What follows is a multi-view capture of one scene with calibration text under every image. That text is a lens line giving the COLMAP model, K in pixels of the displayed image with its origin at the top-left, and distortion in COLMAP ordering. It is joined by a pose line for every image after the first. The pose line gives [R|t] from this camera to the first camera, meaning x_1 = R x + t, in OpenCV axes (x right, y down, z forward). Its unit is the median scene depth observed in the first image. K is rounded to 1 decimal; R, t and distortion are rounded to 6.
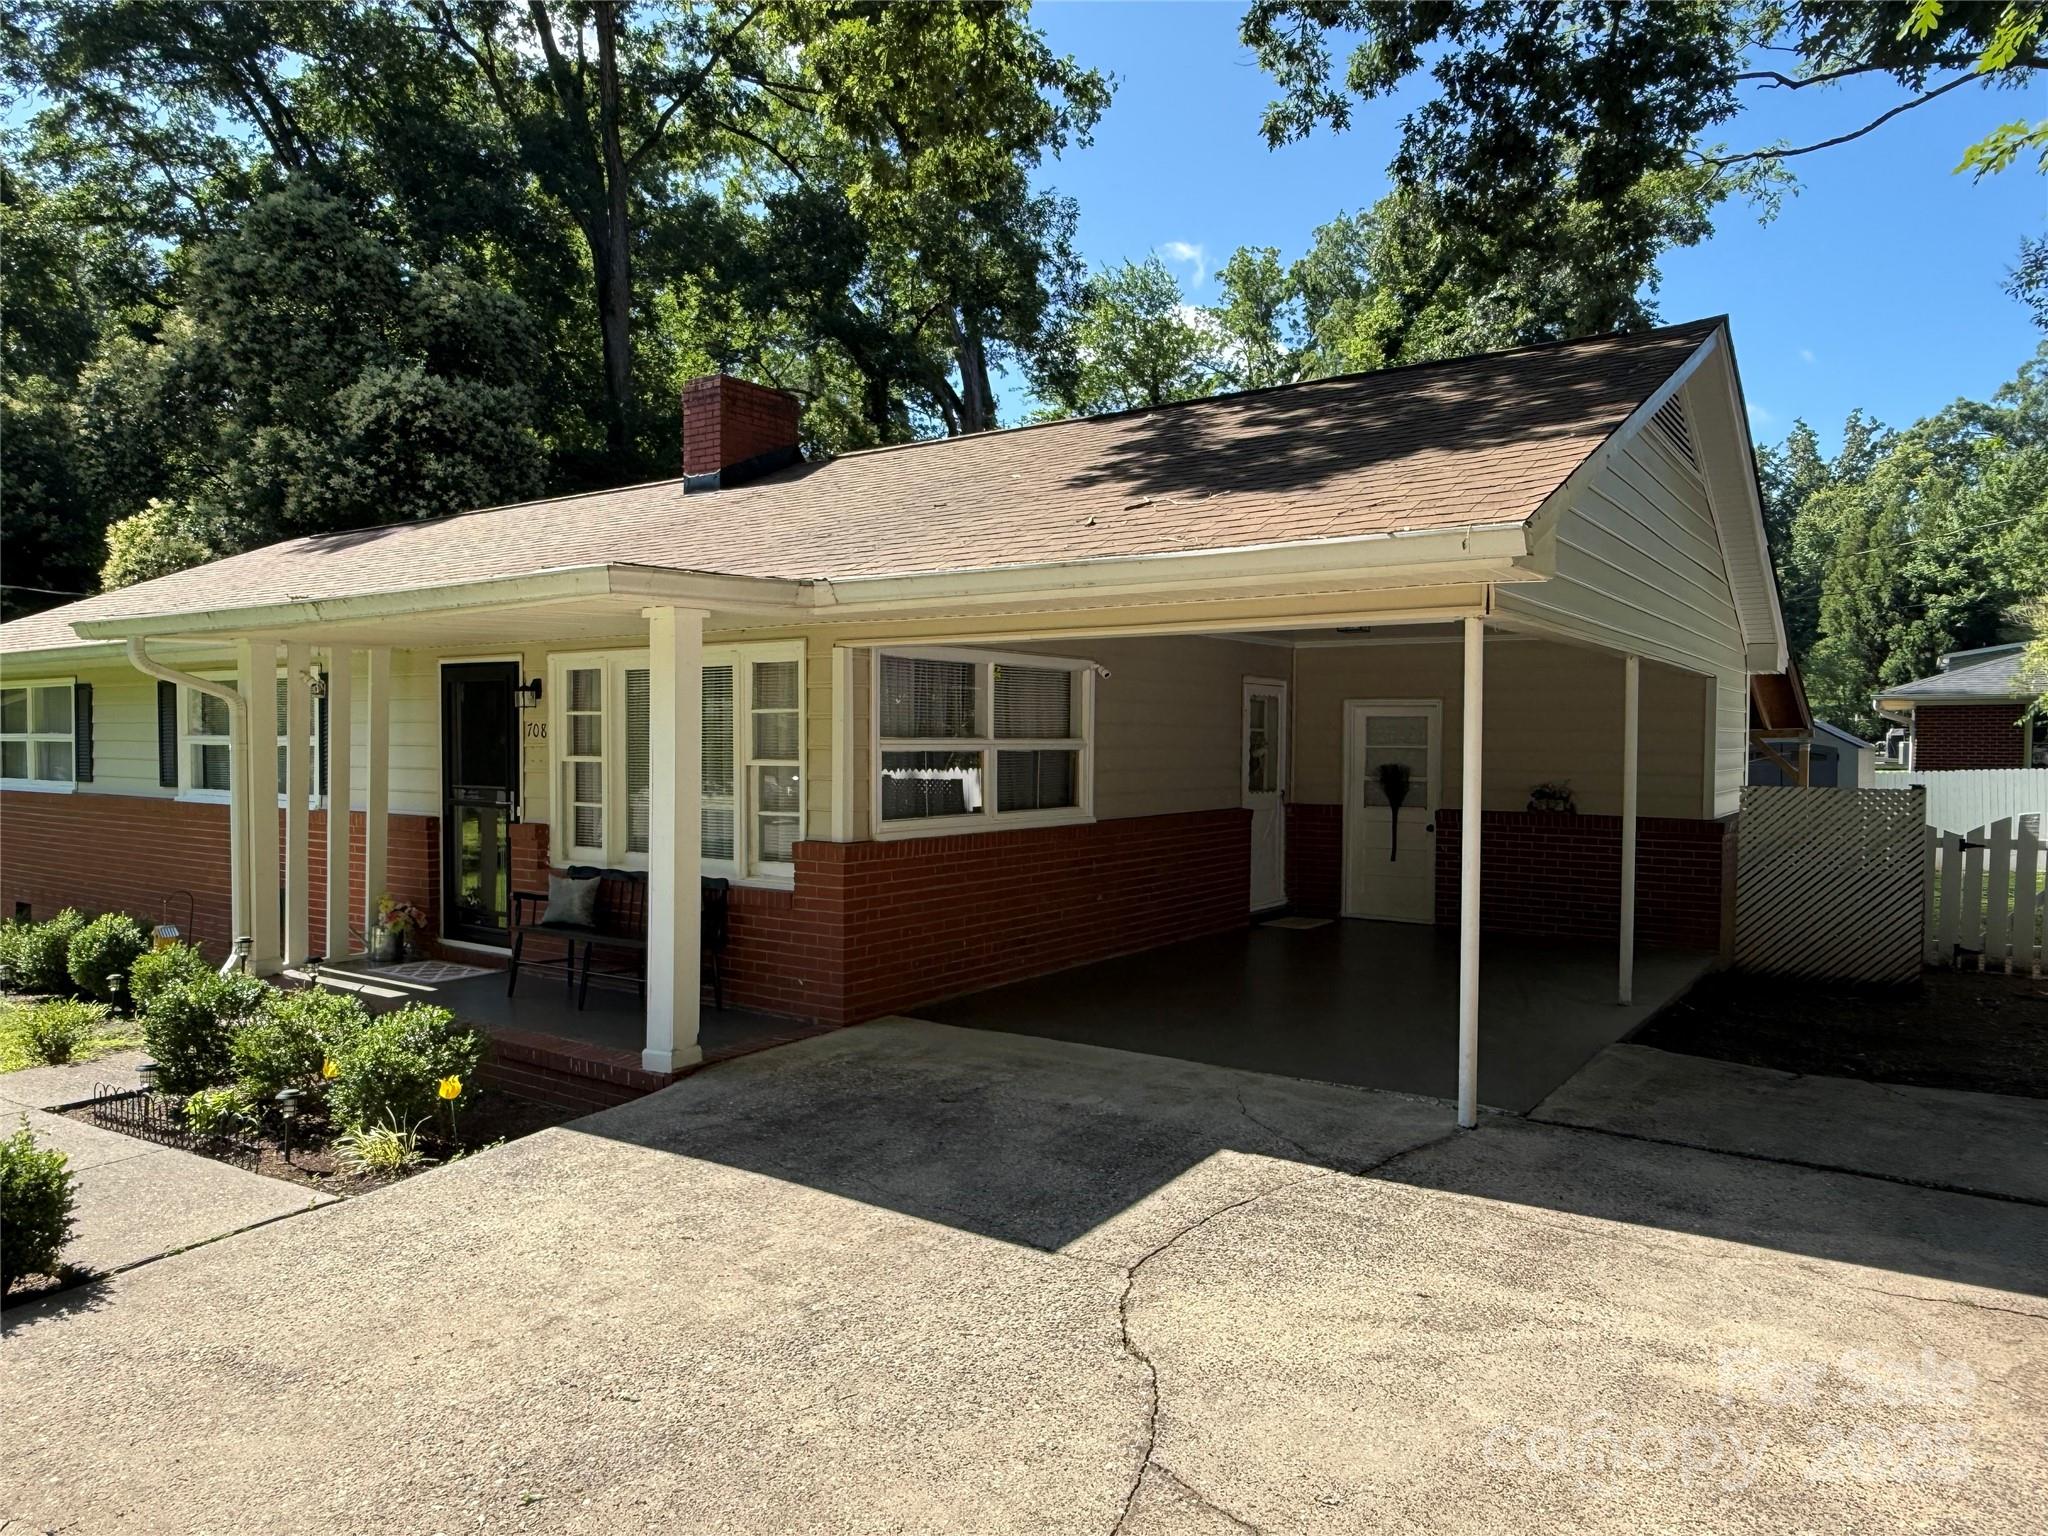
lens RADIAL K [[1347.0, 0, 1022.2], [0, 1347.0, 776.4], [0, 0, 1]] dist [-0.000158, -0.001242]
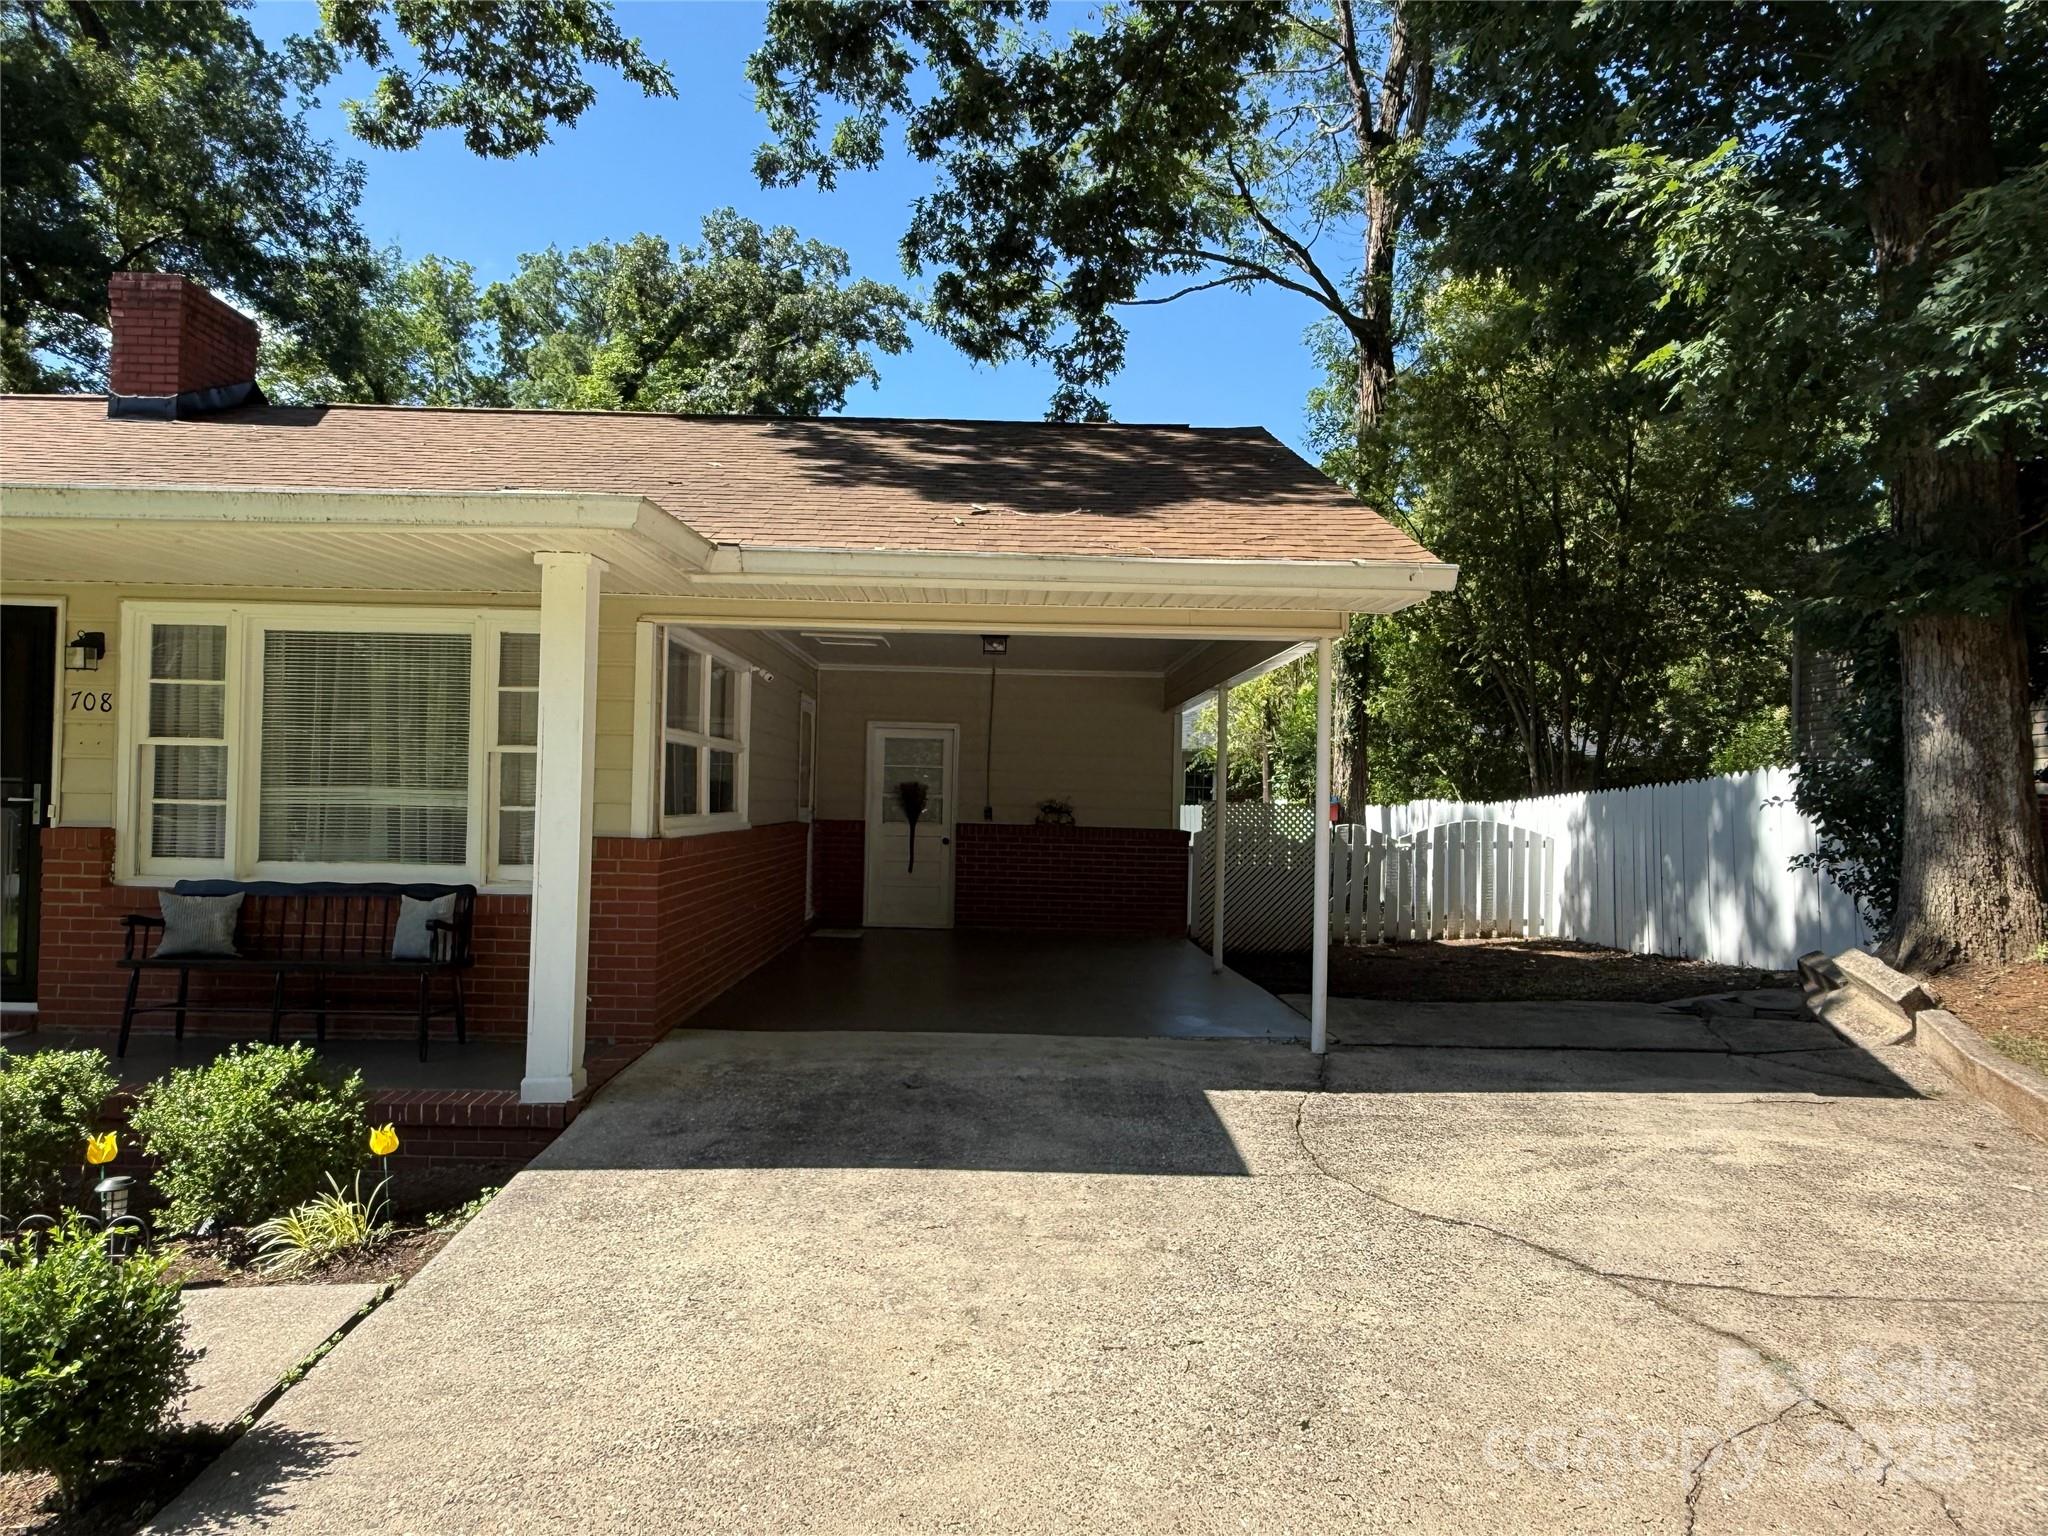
lens RADIAL K [[1342.4, 0, 1024.0], [0, 1342.4, 768.0], [0, 0, 1]] dist [-0.002174, -0.001163]
pose [[0.809805, 0.025777, 0.586133, -0.404157], [-0.001435, 0.999118, -0.041958, 0.035074], [-0.586697, 0.033136, 0.809128, 0.110075]]
